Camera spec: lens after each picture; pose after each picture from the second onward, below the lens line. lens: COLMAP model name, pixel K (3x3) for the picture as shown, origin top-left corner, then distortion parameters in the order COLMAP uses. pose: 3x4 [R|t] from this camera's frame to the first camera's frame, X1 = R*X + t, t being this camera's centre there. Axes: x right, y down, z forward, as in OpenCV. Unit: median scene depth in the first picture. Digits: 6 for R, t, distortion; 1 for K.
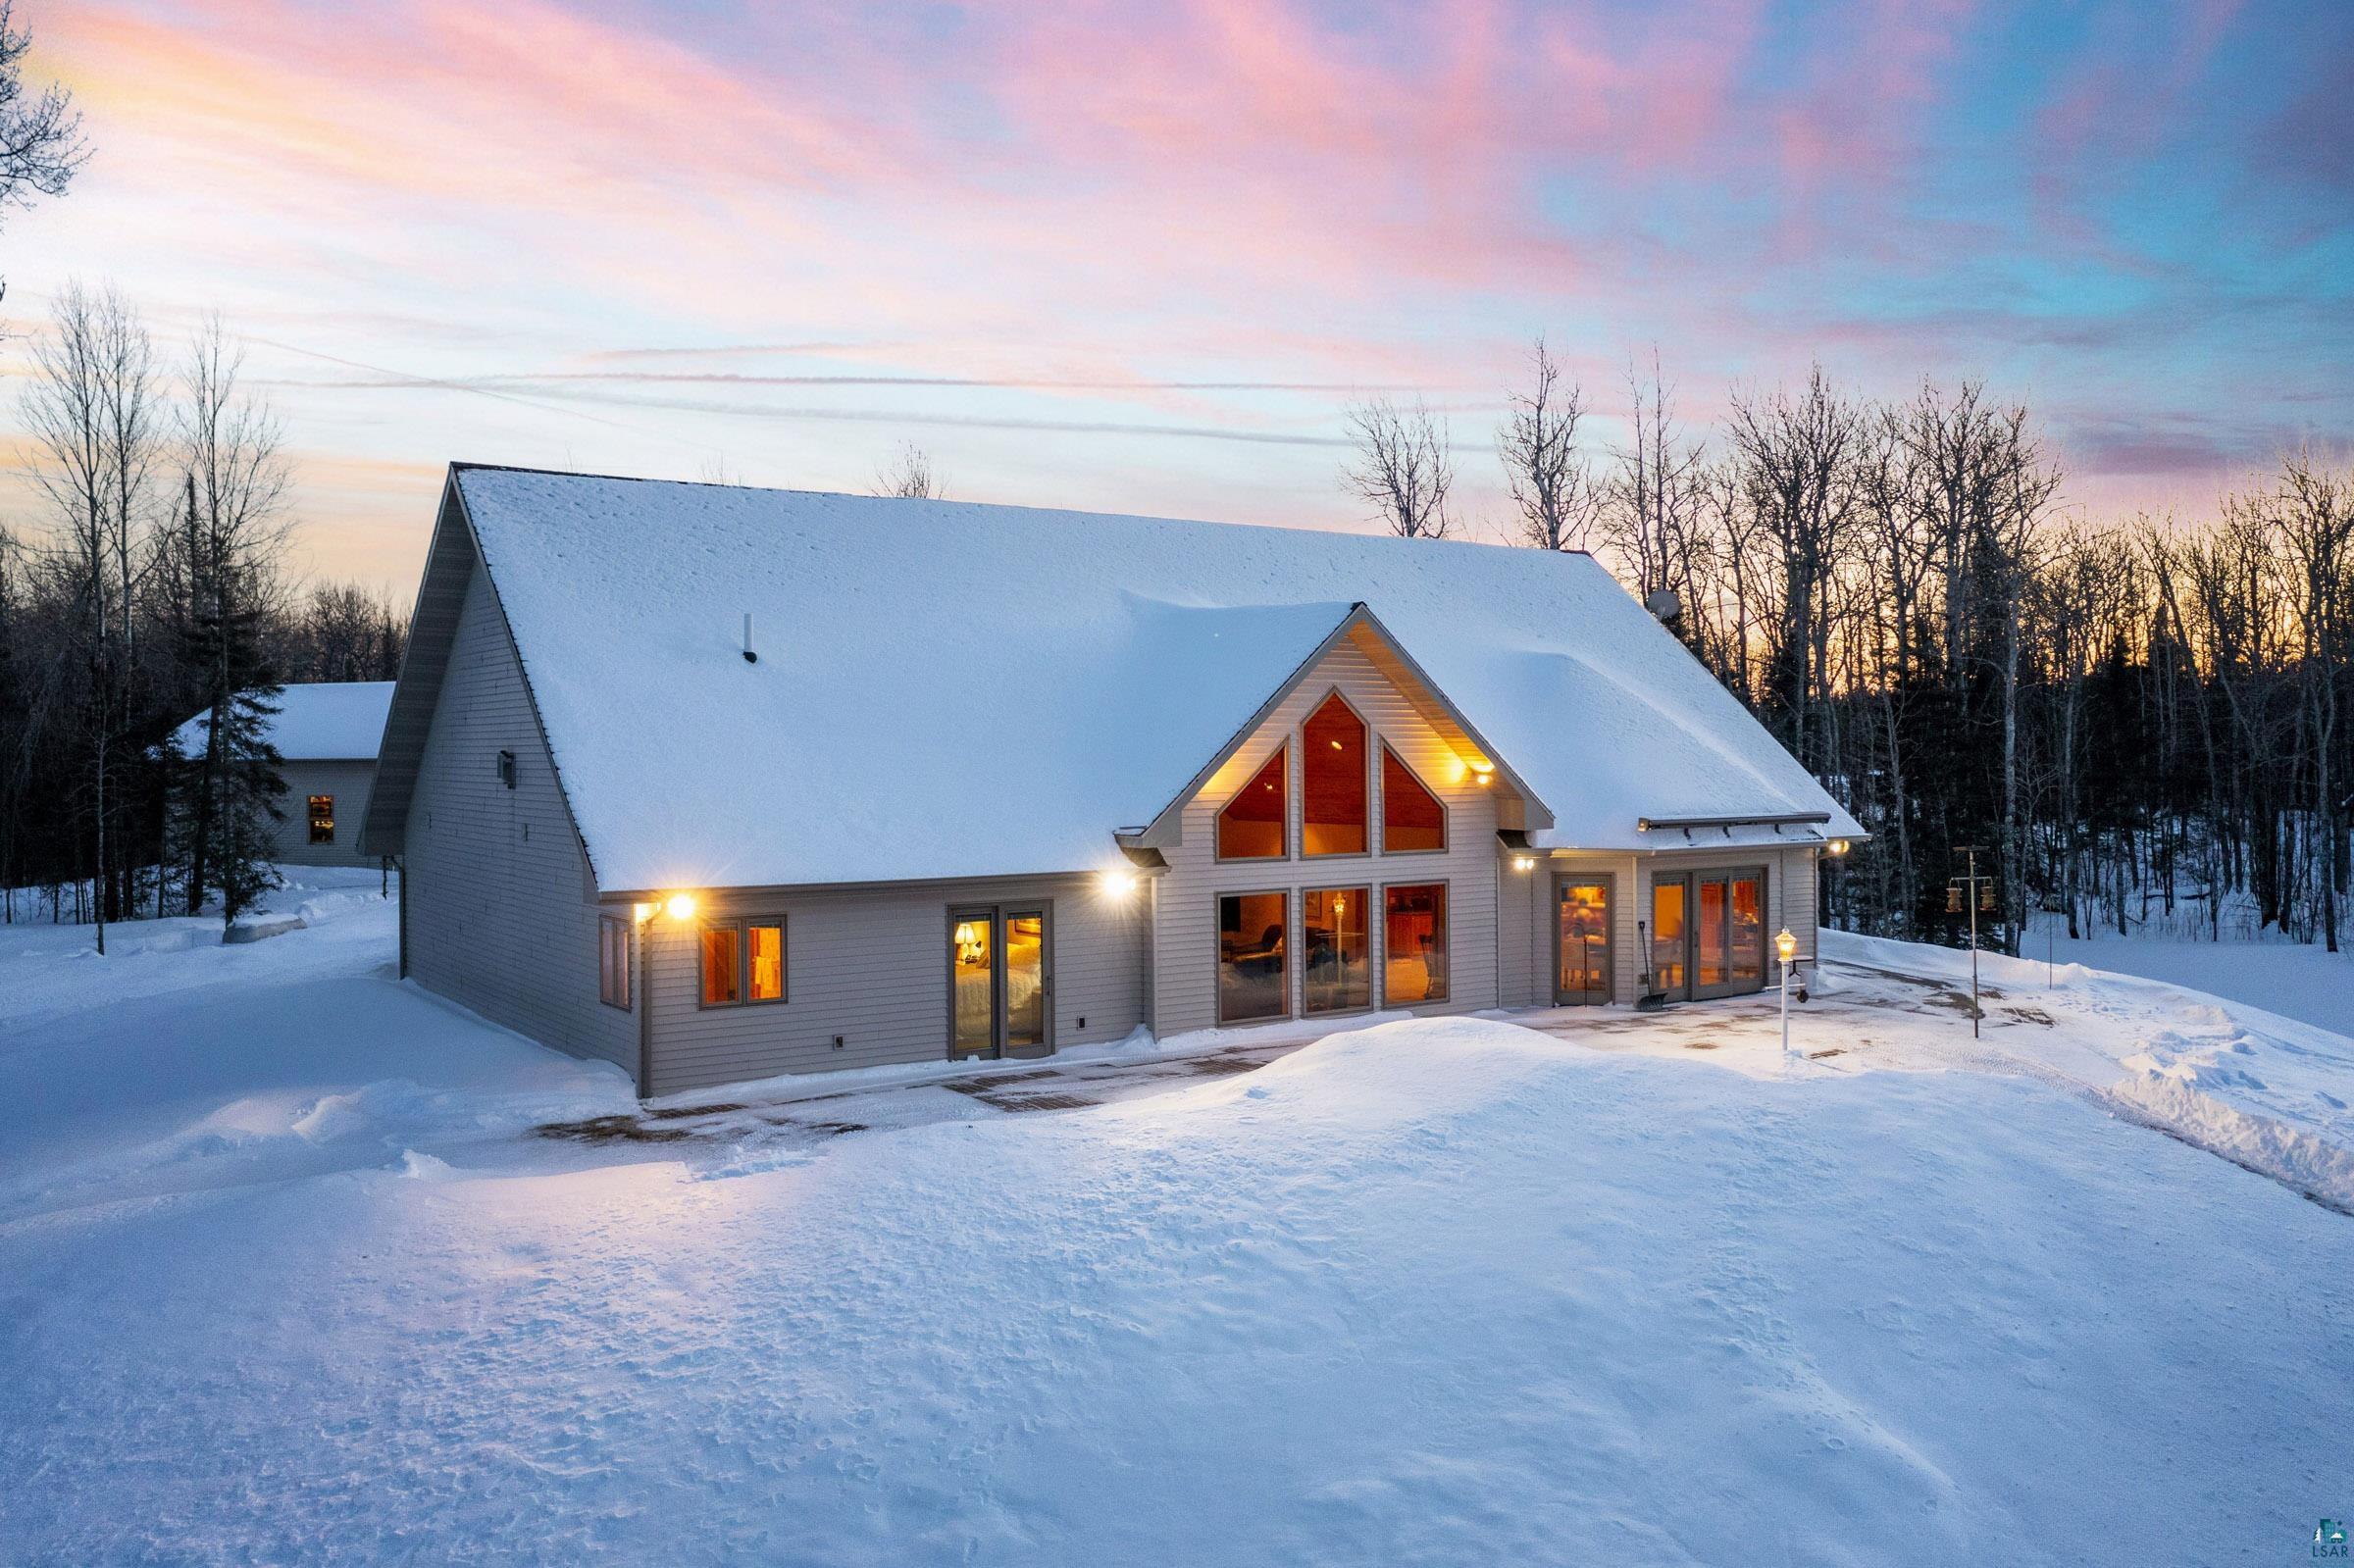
lens RADIAL K [[1910.3, 0, 1177.0], [0, 1910.3, 784.0], [0, 0, 1]] dist [-0.010728, 0.000844]
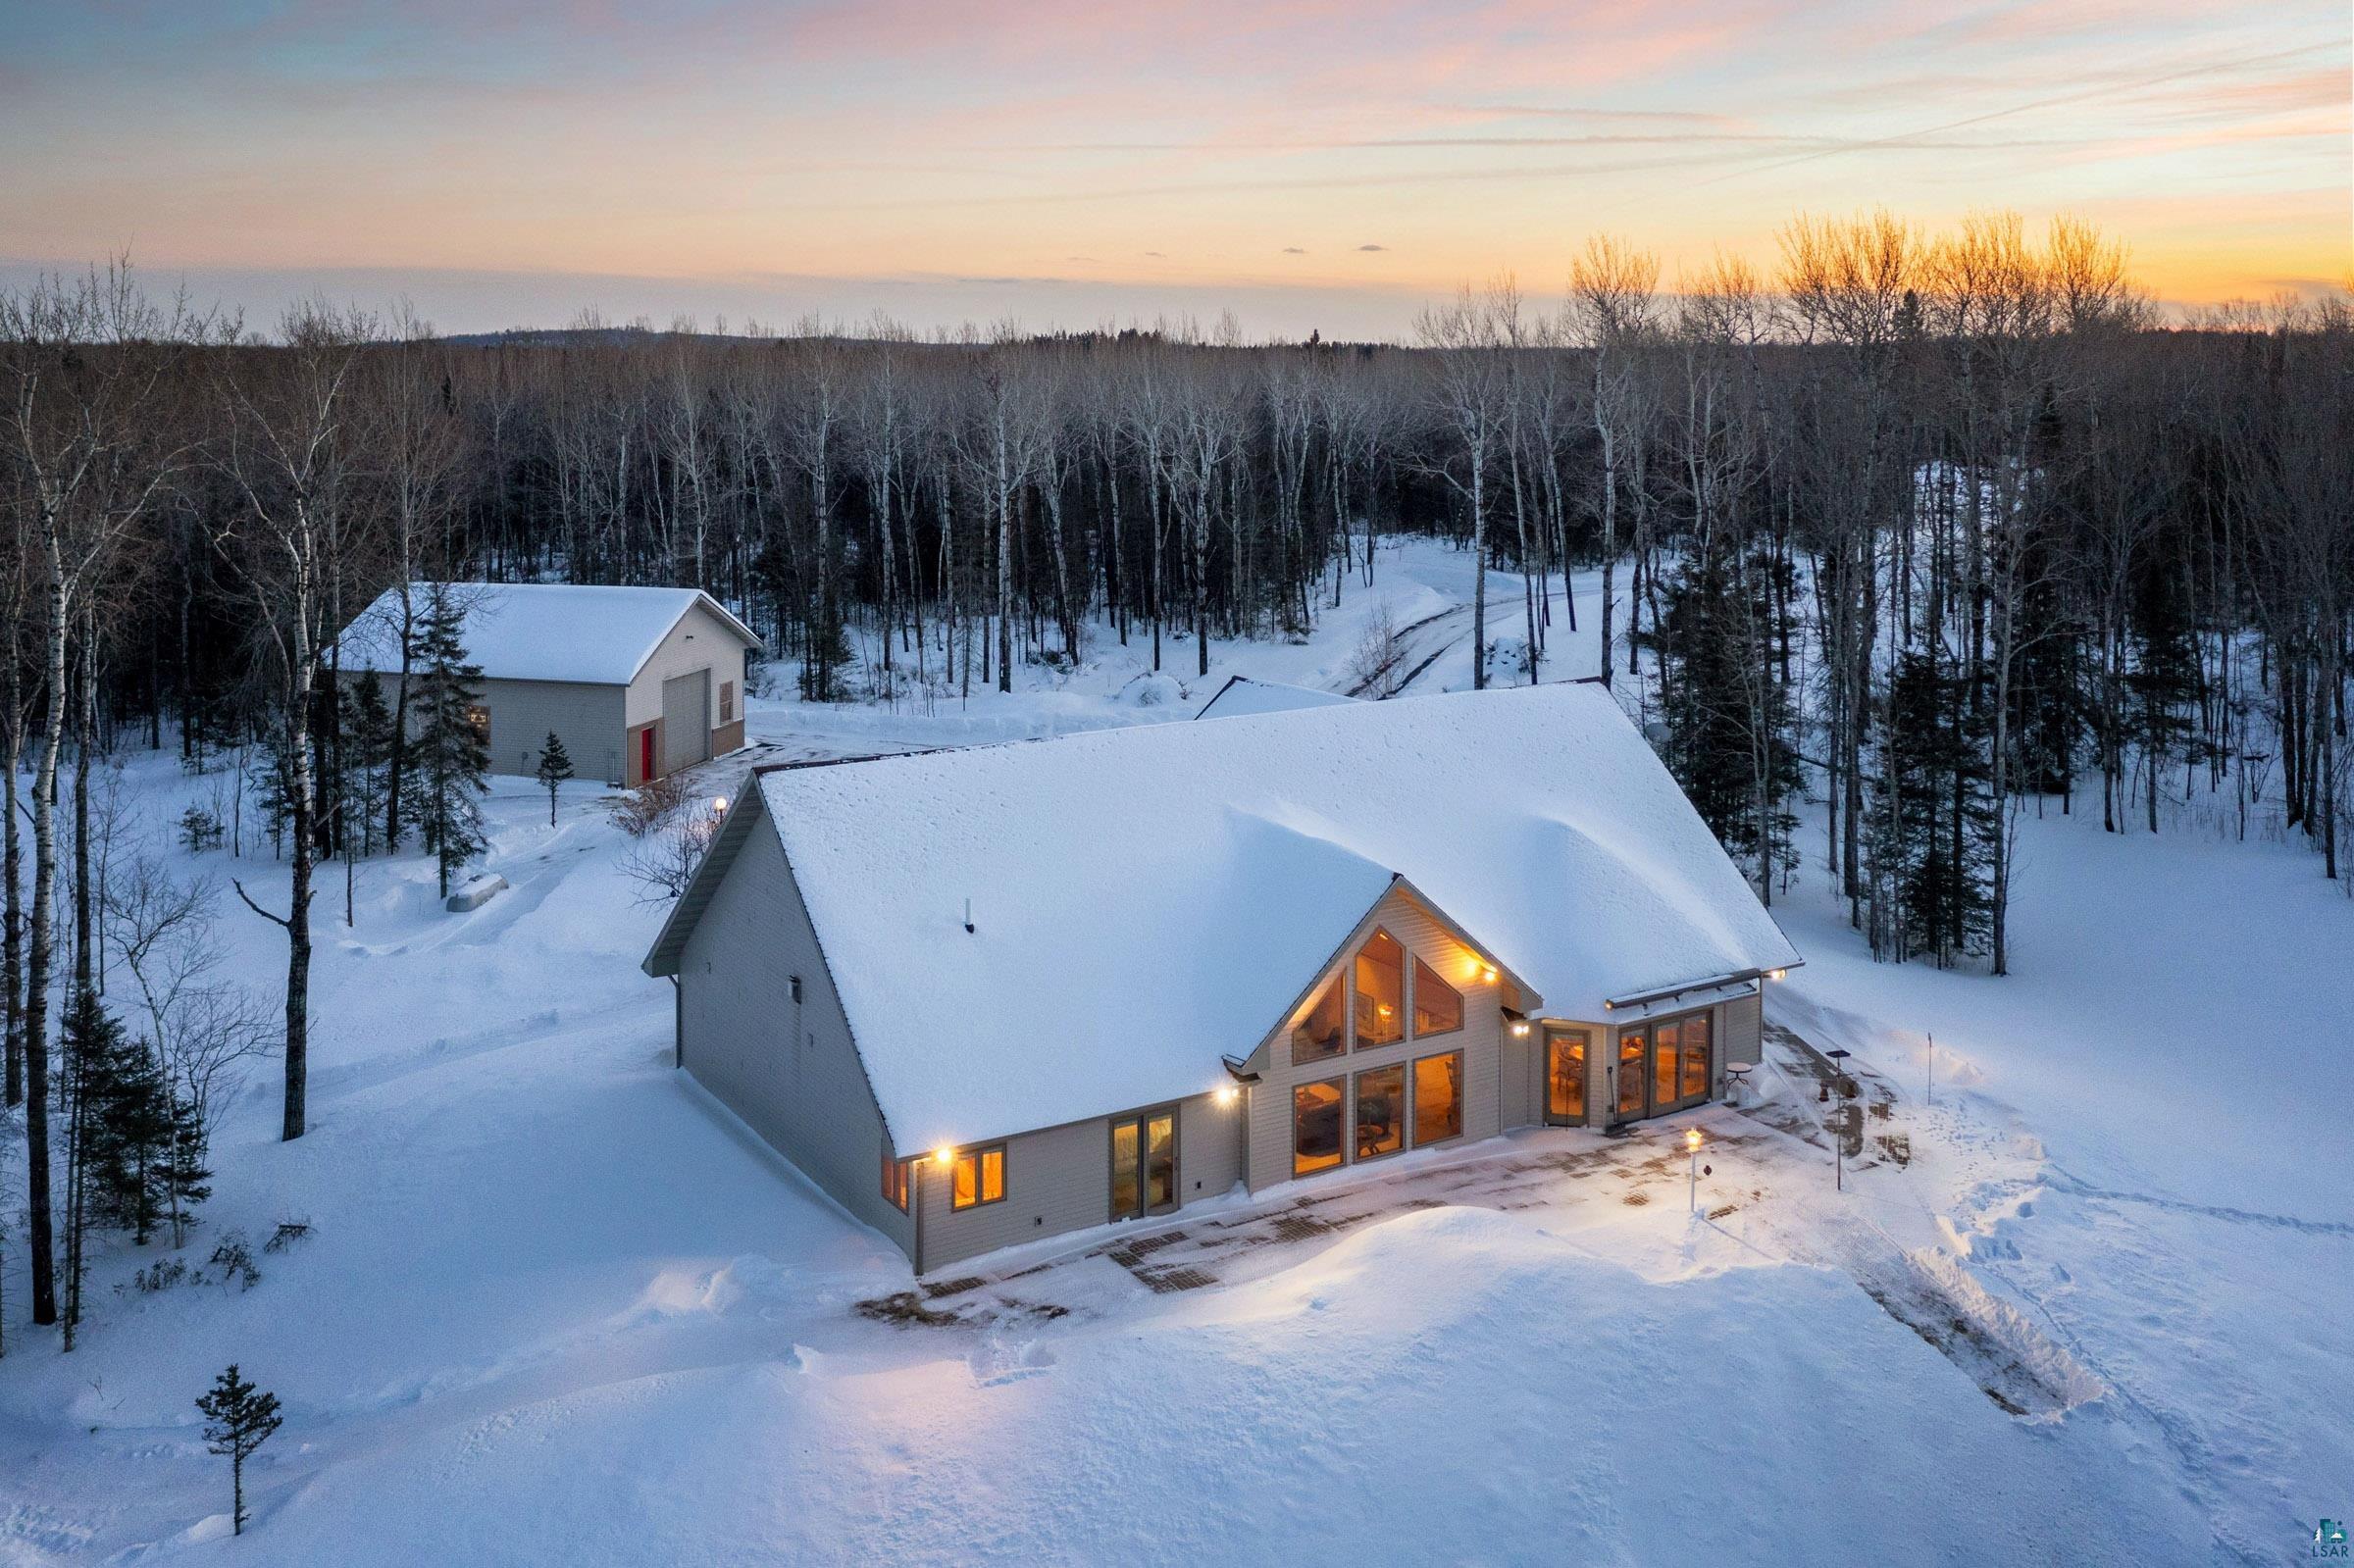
lens RADIAL K [[2219.8, 0, 1174.1], [0, 2219.8, 439.8], [0, 0, 1]] dist [-0.001408, -0.022787]
pose [[0.999429, 0.010999, -0.031943, -0.025752], [-0.009756, 0.999198, 0.038827, -0.607726], [0.032344, -0.038493, 0.998735, -0.787219]]
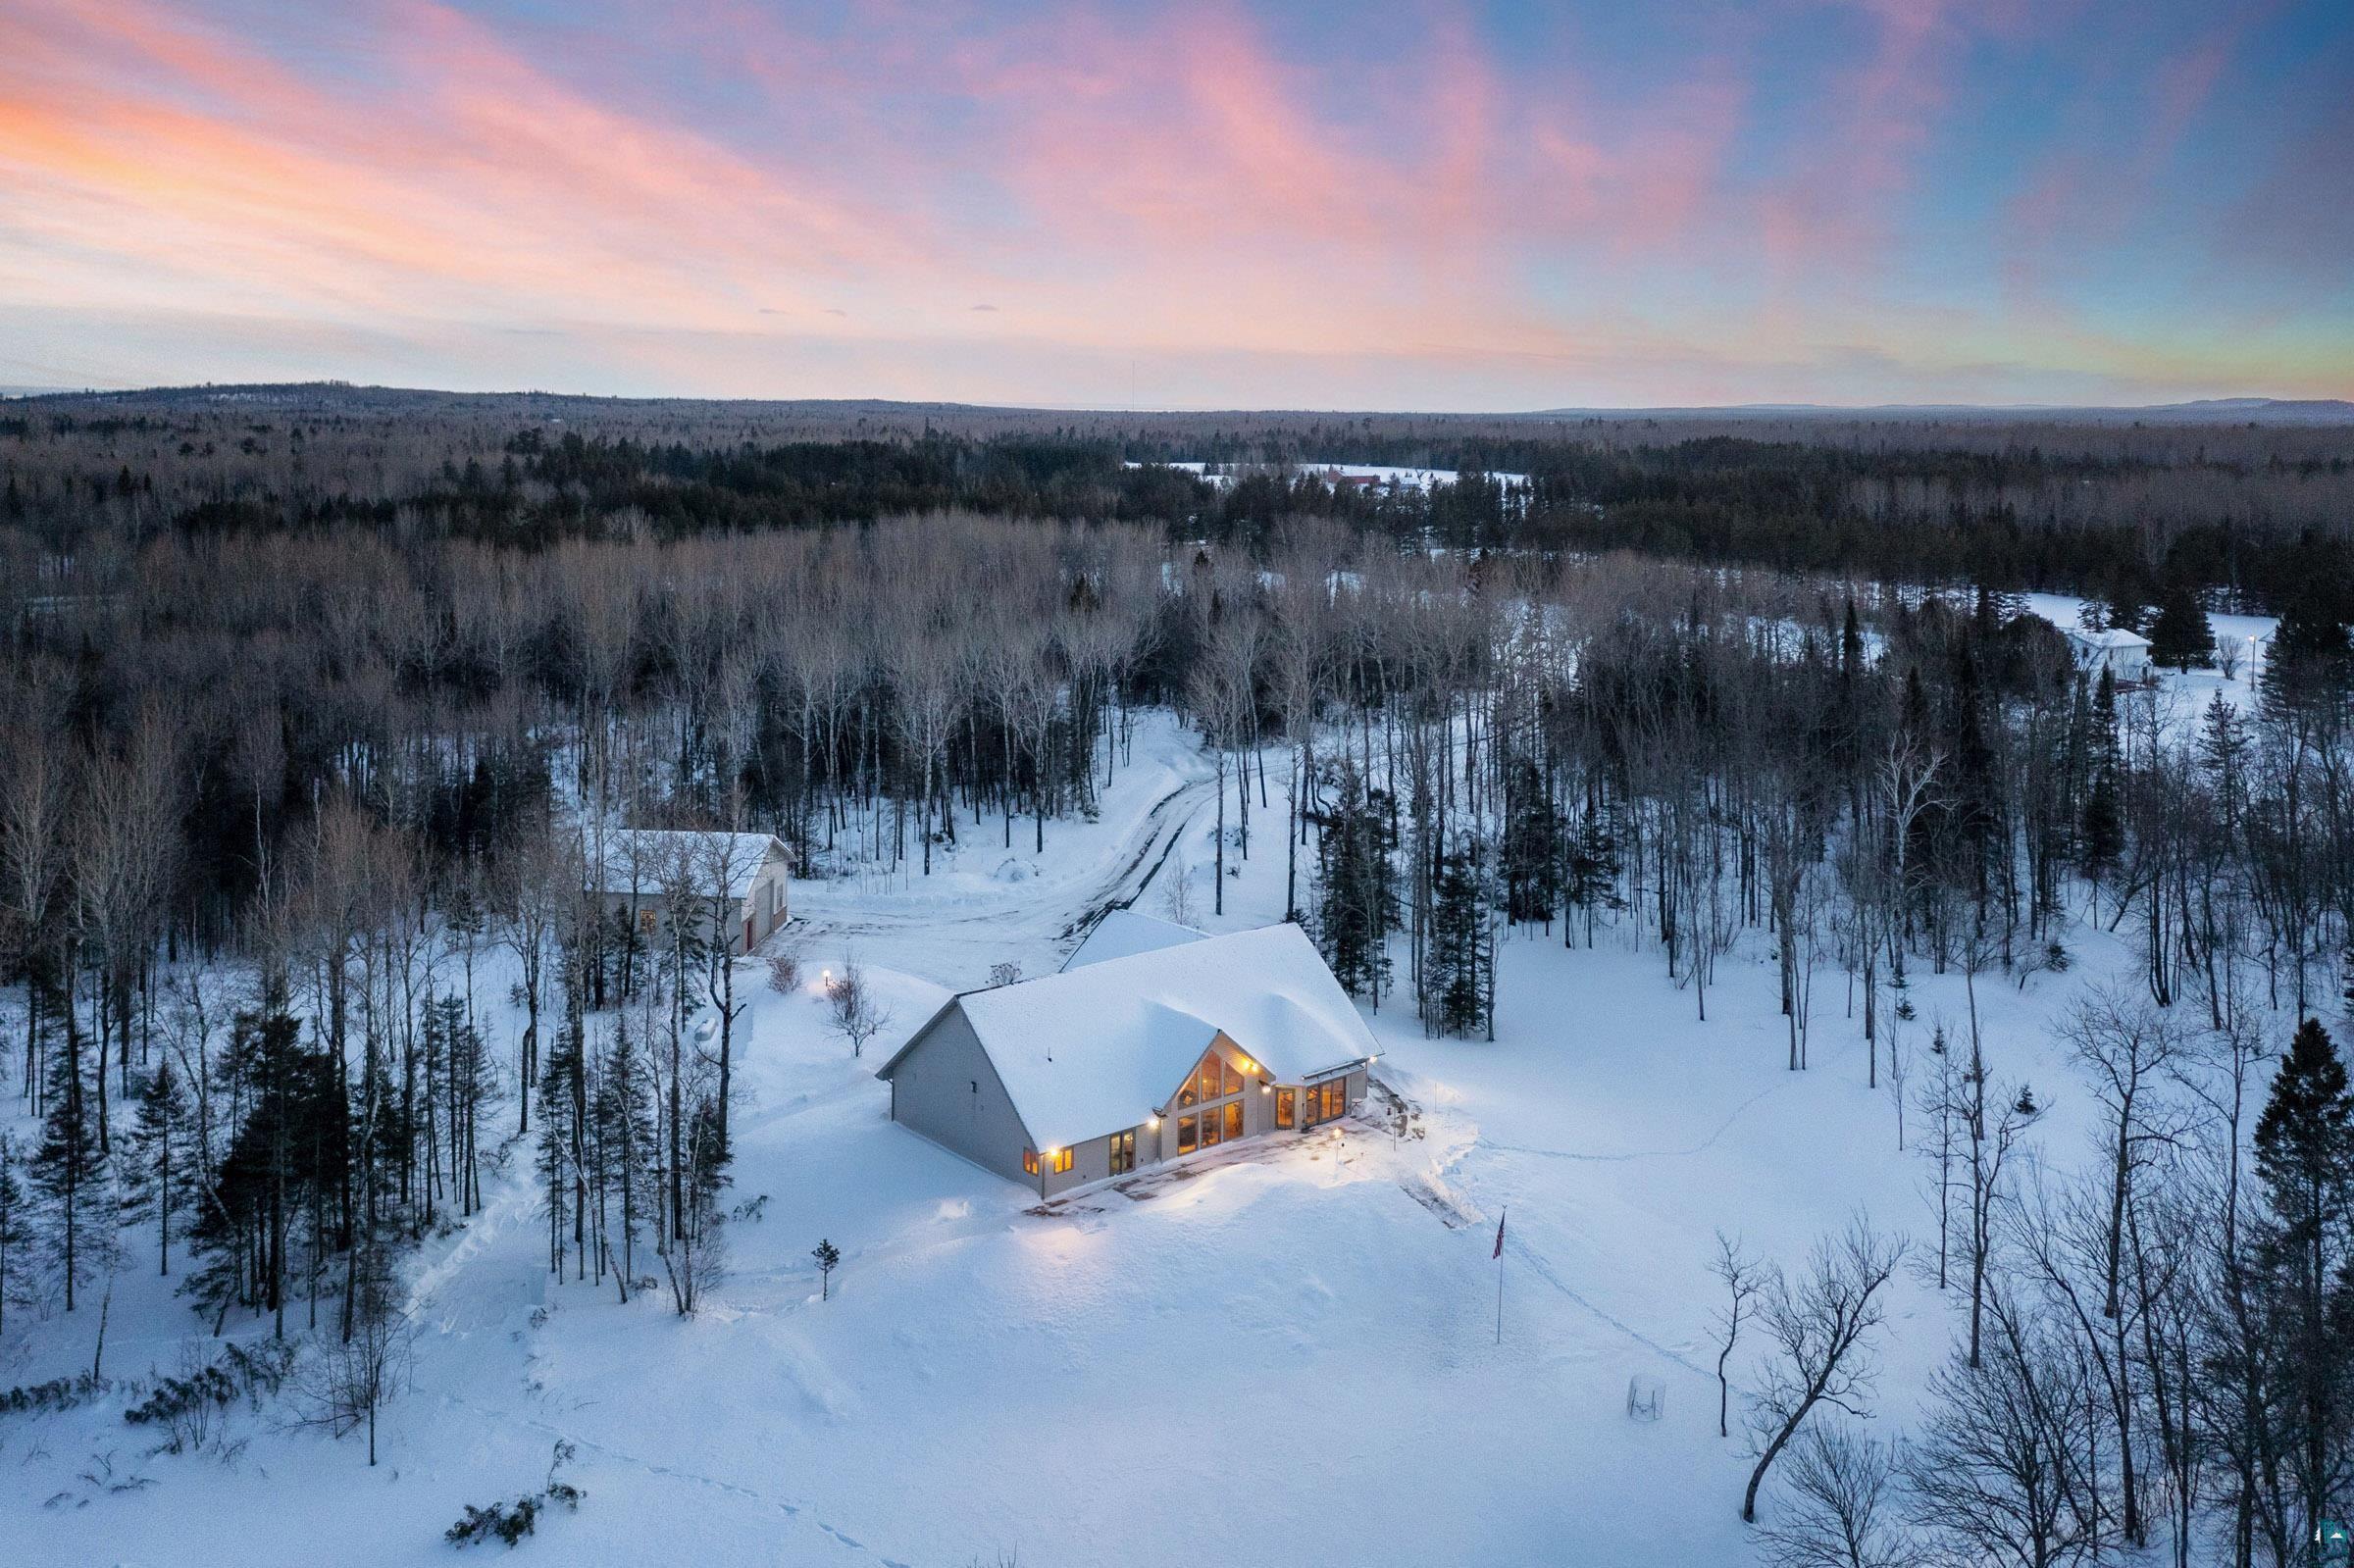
lens RADIAL K [[2219.8, 0, 1174.1], [0, 2219.8, 439.8], [0, 0, 1]] dist [-0.001408, -0.022787]
pose [[0.992546, 0.013856, 0.121084, -0.617959], [-0.018443, 0.999151, 0.036844, -1.662332], [-0.120470, -0.038802, 0.991958, -3.709140]]
